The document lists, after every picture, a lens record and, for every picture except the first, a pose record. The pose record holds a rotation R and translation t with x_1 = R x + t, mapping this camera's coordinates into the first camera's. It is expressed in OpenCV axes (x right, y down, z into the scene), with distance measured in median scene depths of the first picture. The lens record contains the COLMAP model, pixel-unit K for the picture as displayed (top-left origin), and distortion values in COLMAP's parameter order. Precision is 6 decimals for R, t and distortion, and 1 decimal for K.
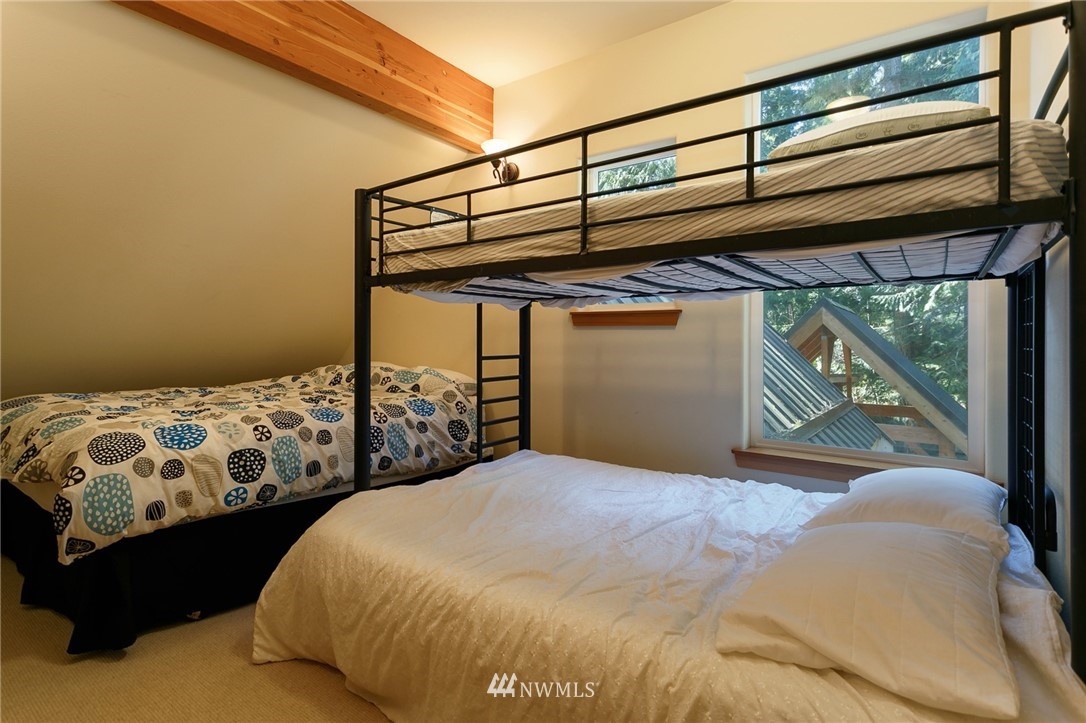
lens RADIAL K [[518.4, 0, 537.8], [0, 518.4, 356.7], [0, 0, 1]] dist [0.000494, 0.000406]
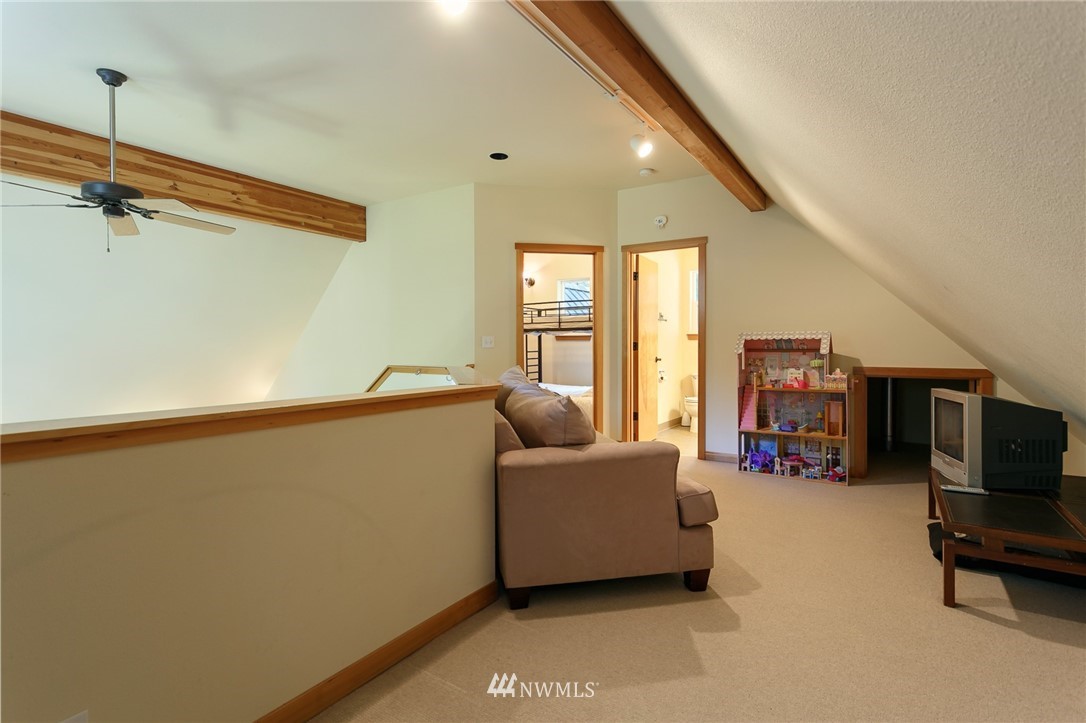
lens RADIAL K [[518.4, 0, 537.8], [0, 518.4, 356.7], [0, 0, 1]] dist [0.000494, 0.000406]
pose [[0.999022, -0.006122, 0.043797, -0.169491], [0.006067, 0.999981, 0.001392, 0.025960], [-0.043805, -0.001125, 0.999039, -1.985567]]
